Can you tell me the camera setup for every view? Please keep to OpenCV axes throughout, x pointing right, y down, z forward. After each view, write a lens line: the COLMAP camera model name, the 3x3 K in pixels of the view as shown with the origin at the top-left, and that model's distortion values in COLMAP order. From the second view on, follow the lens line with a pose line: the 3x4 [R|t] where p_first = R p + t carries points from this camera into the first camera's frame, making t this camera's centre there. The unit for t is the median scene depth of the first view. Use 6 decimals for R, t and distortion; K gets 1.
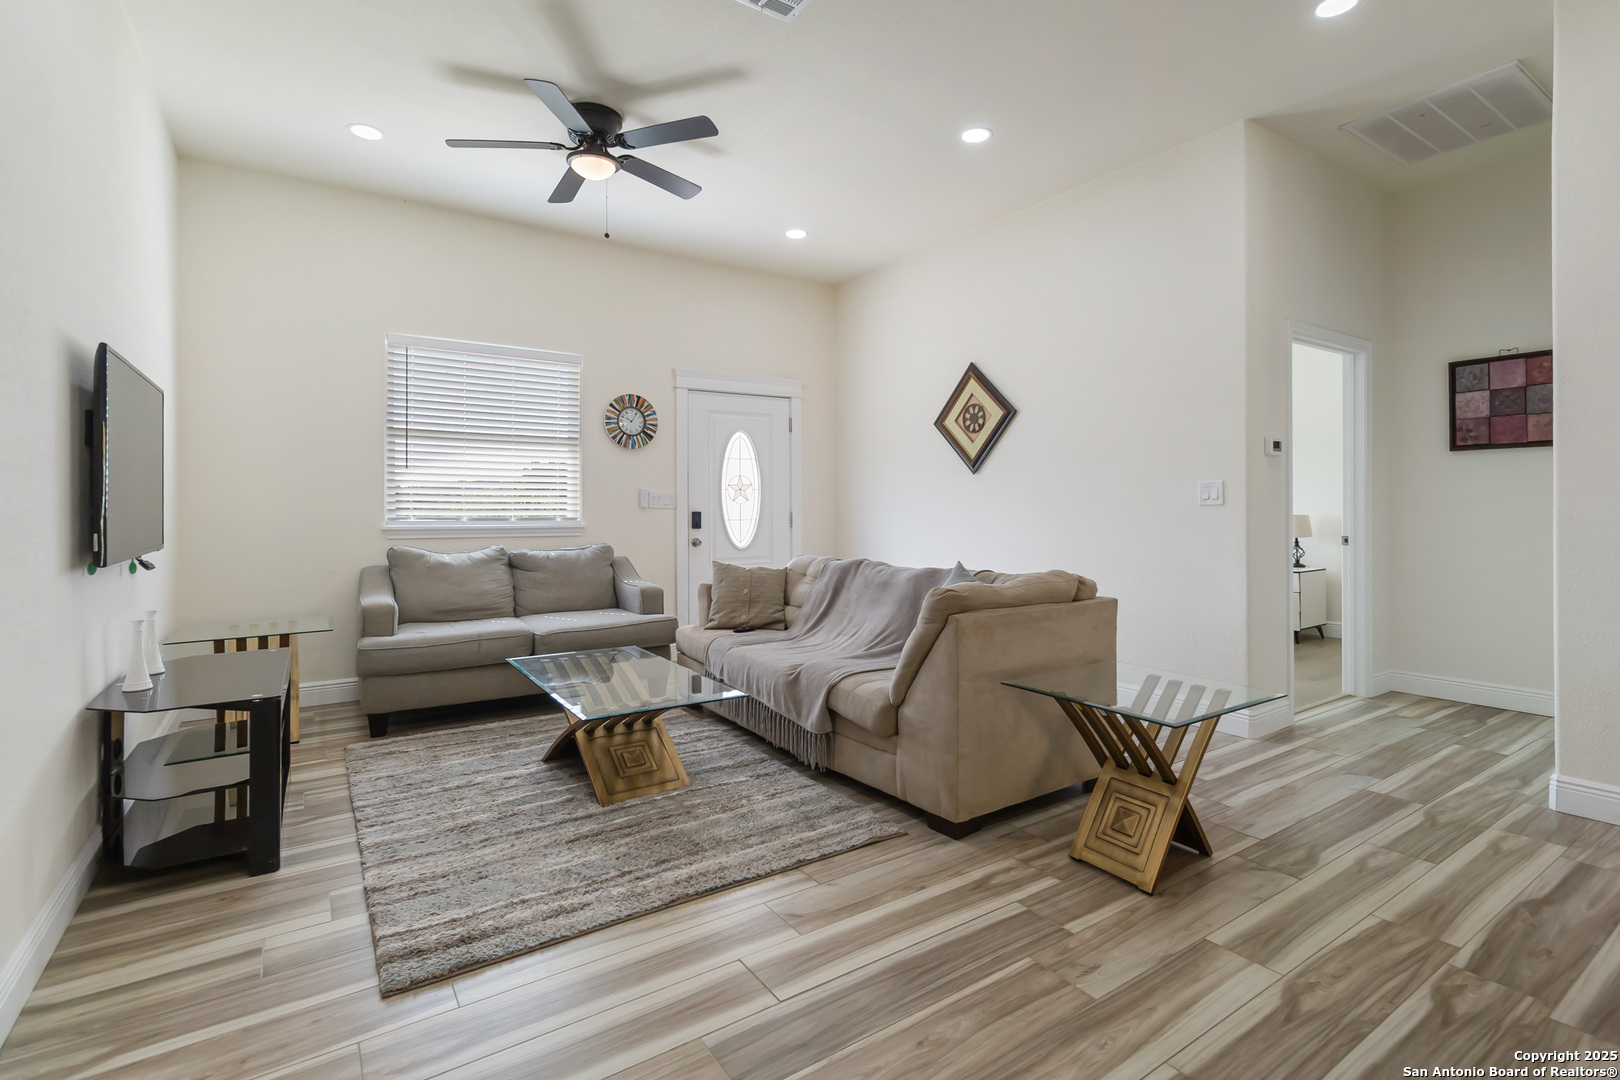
lens RADIAL K [[755.2, 0, 823.3], [0, 755.2, 531.3], [0, 0, 1]] dist [0.002005, 0.000450]
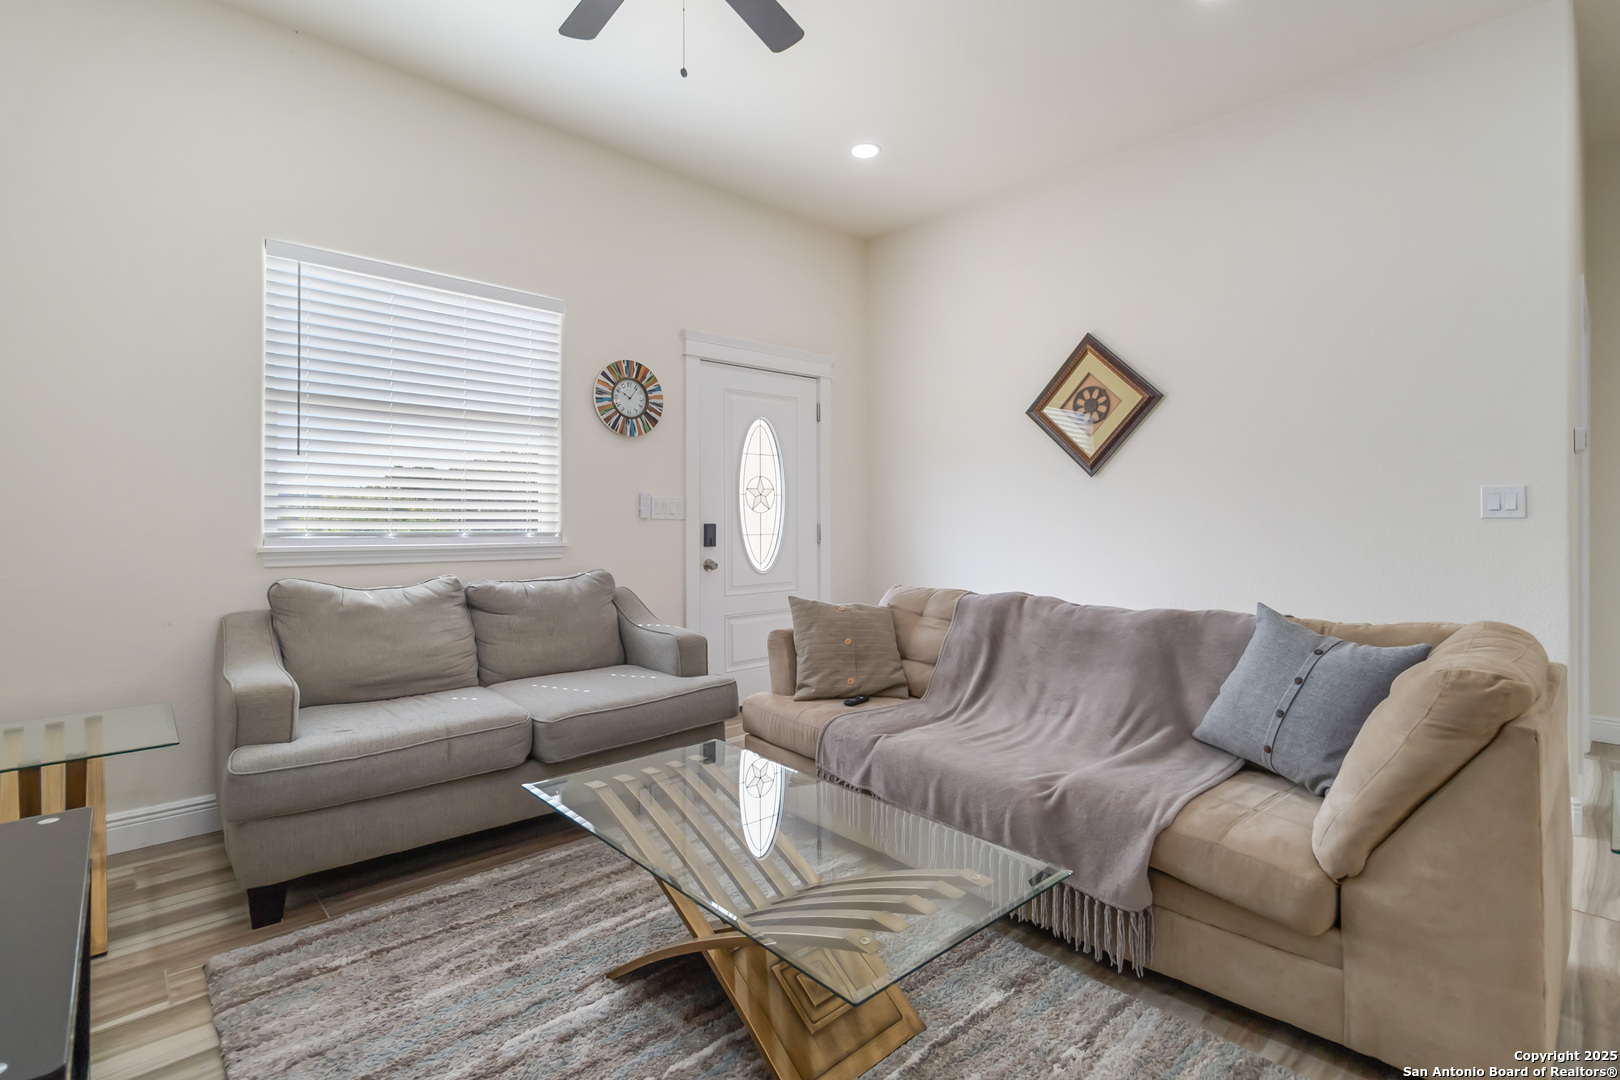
lens RADIAL K [[739.3, 0, 810.0], [0, 739.3, 540.0], [0, 0, 1]] dist [0.000329, -0.000101]
pose [[0.986969, -0.001321, 0.160905, -0.229116], [0.001608, 0.999997, -0.001652, -0.010737], [-0.160903, 0.001889, 0.986968, 0.322122]]
